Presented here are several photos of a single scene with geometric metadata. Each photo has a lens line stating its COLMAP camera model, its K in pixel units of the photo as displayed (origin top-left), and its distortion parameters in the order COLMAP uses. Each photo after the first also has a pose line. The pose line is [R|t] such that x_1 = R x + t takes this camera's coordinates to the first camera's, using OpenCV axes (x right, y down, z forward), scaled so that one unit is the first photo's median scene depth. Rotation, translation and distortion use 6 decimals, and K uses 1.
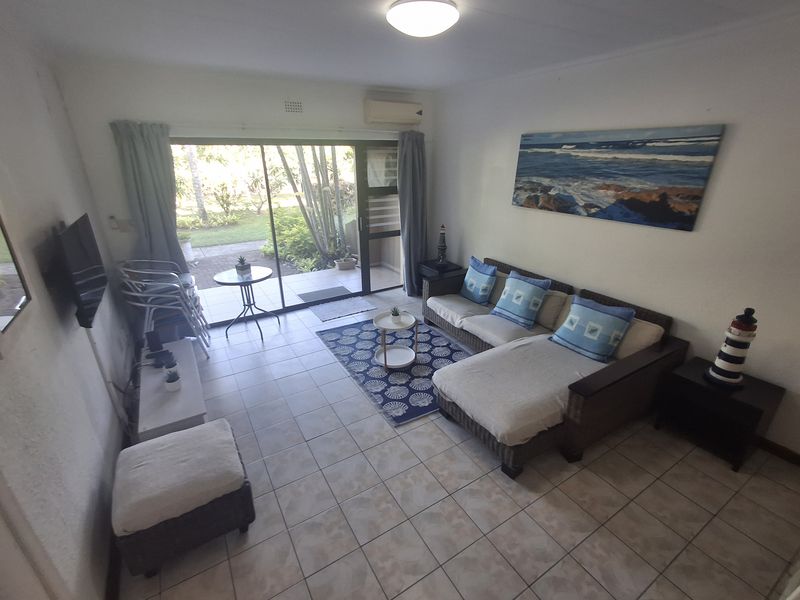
lens RADIAL K [[367.5, 0, 403.9], [0, 367.5, 301.2], [0, 0, 1]] dist [-0.002395, 0.010818]
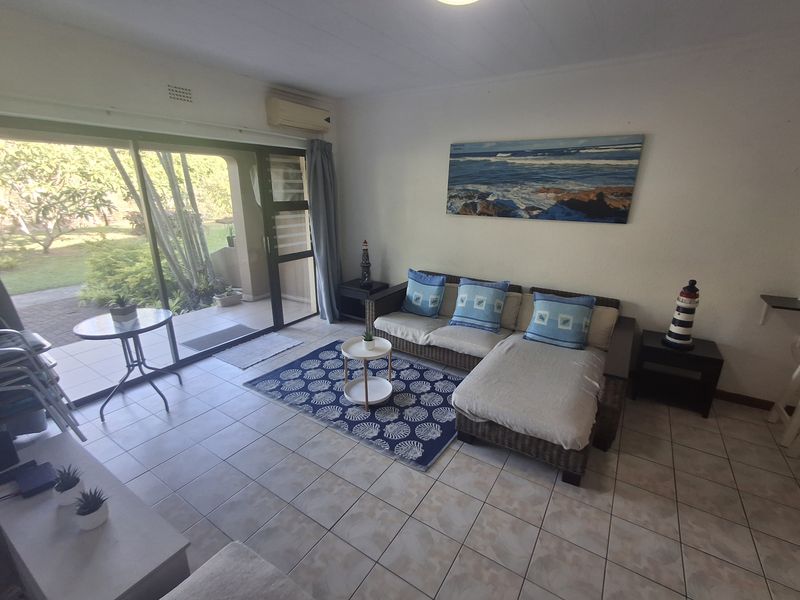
lens RADIAL K [[369.2, 0, 400.0], [0, 369.2, 300.0], [0, 0, 1]] dist [-0.003456, 0.009800]
pose [[0.902888, -0.115611, 0.414039, -0.311225], [0.150963, 0.987086, -0.053582, 0.003652], [-0.402497, 0.110884, 0.908681, 0.204008]]
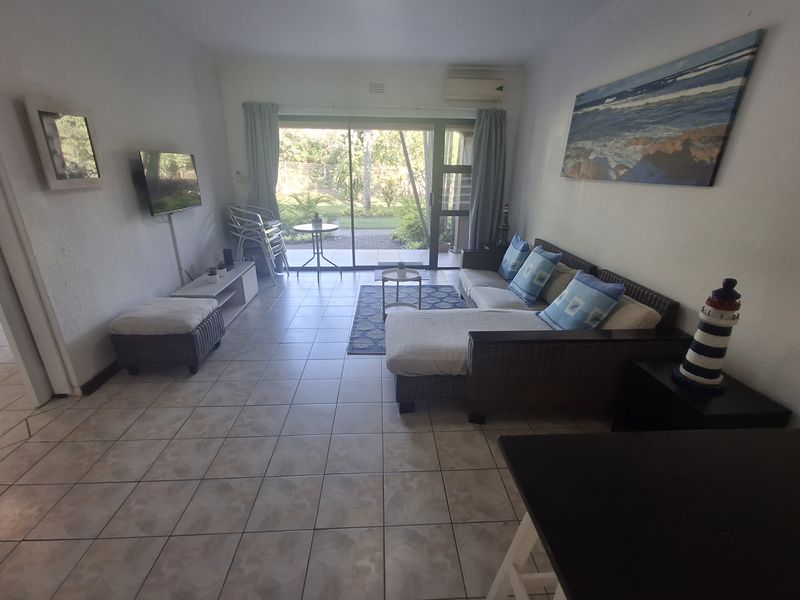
lens RADIAL K [[367.5, 0, 403.9], [0, 367.5, 301.2], [0, 0, 1]] dist [-0.002395, 0.010818]
pose [[0.879310, 0.177870, -0.441788, 0.491189], [-0.194354, 0.980898, 0.008092, 0.125197], [0.434788, 0.078748, 0.897083, 0.062595]]
